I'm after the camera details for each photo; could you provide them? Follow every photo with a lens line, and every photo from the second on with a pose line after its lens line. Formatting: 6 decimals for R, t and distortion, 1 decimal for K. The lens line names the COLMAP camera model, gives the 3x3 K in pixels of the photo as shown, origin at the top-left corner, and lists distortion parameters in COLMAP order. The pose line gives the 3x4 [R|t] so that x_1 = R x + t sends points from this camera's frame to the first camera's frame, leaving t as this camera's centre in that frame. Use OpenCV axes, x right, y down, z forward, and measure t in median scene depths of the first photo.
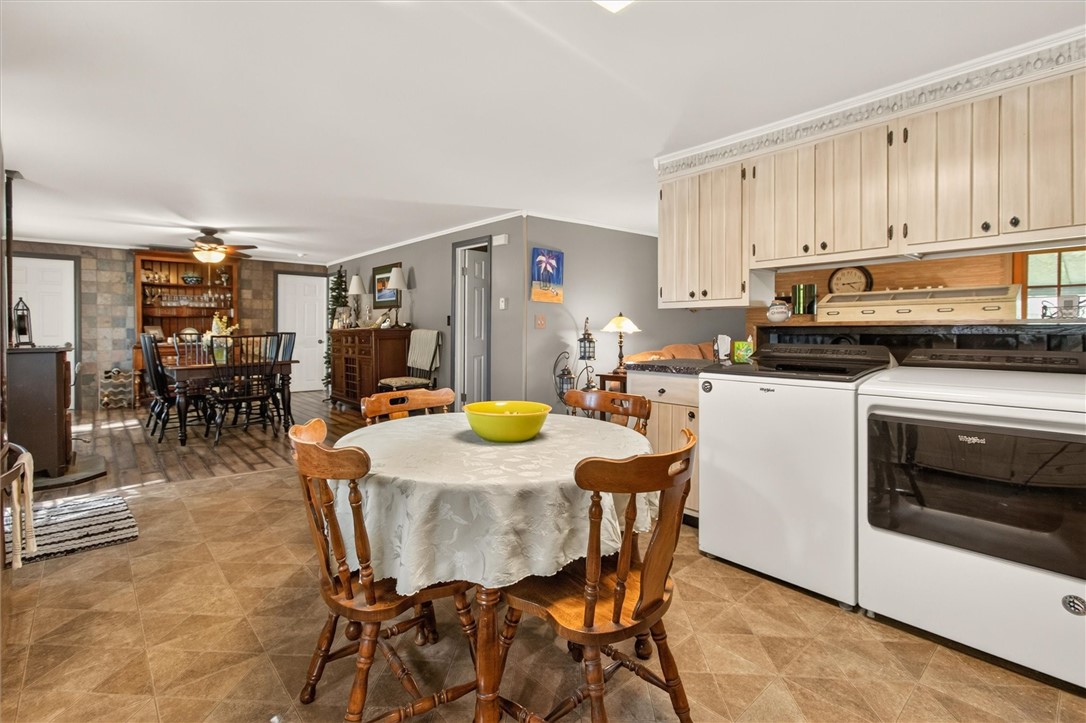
lens RADIAL K [[512.5, 0, 542.5], [0, 512.5, 339.3], [0, 0, 1]] dist [-0.000480, -0.000348]
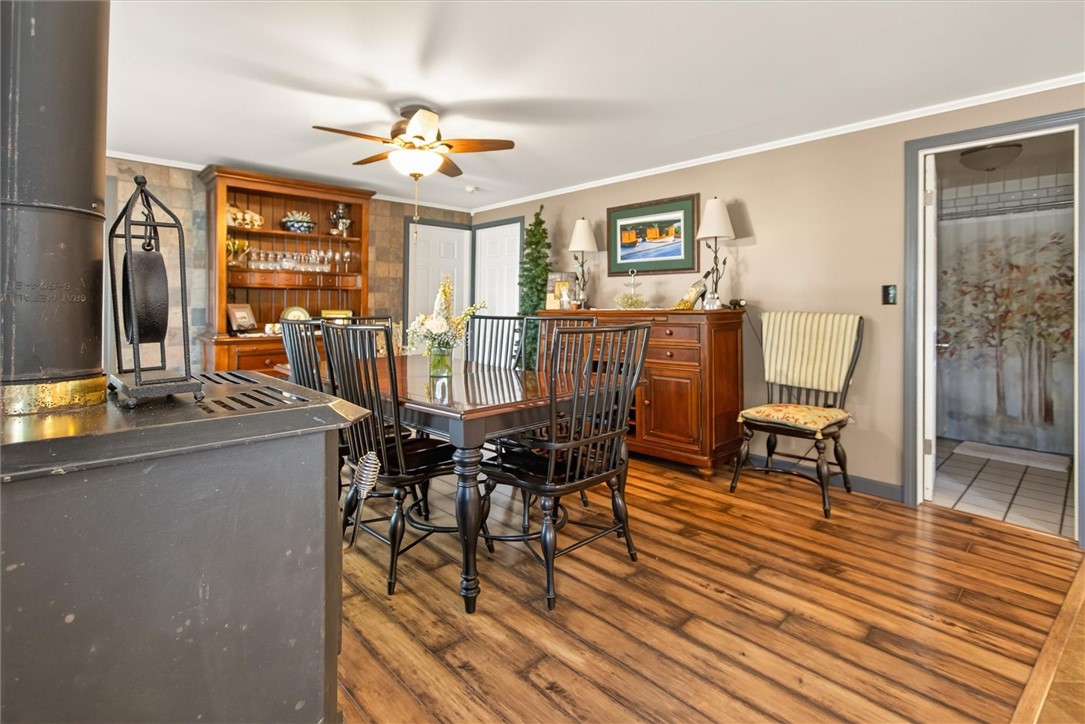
lens RADIAL K [[520.5, 0, 539.6], [0, 520.5, 309.9], [0, 0, 1]] dist [-0.001546, 0.000305]
pose [[0.999203, 0.000905, 0.039907, -0.452423], [-0.000396, 0.999918, -0.012769, -0.012236], [-0.039915, 0.012743, 0.999122, 0.408432]]
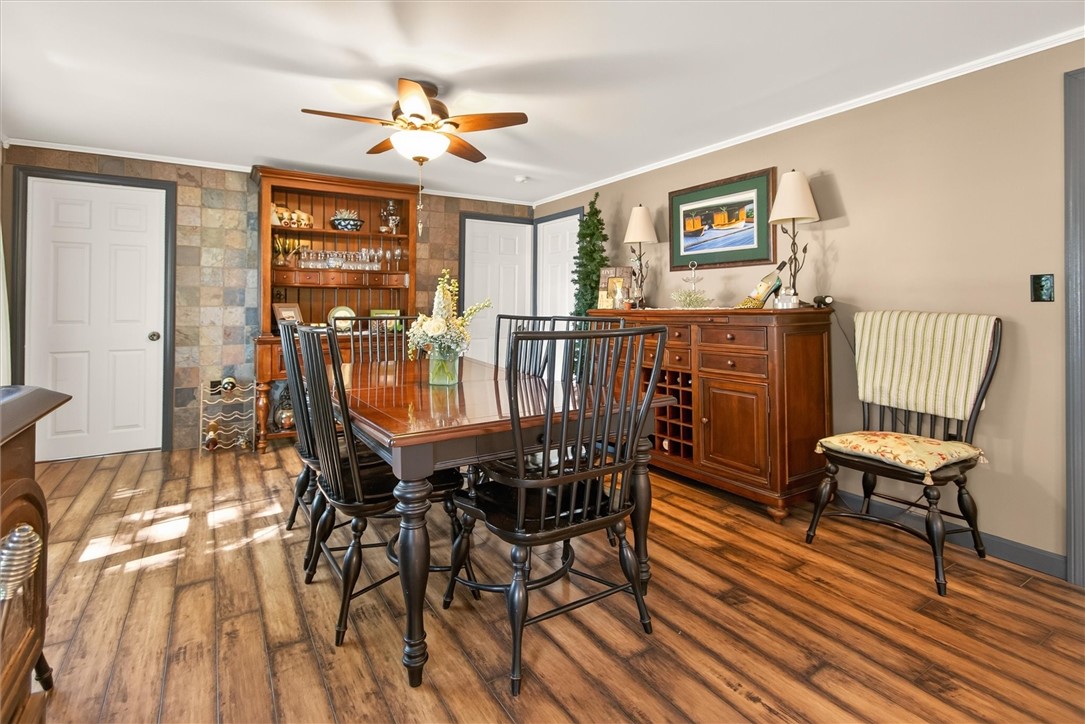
lens RADIAL K [[524.9, 0, 537.1], [0, 524.9, 303.7], [0, 0, 1]] dist [0.002672, -0.001081]
pose [[0.986766, -0.000984, -0.162149, -0.392164], [-0.002812, 0.999727, -0.023183, -0.012948], [0.162127, 0.023333, 0.986494, 0.469020]]
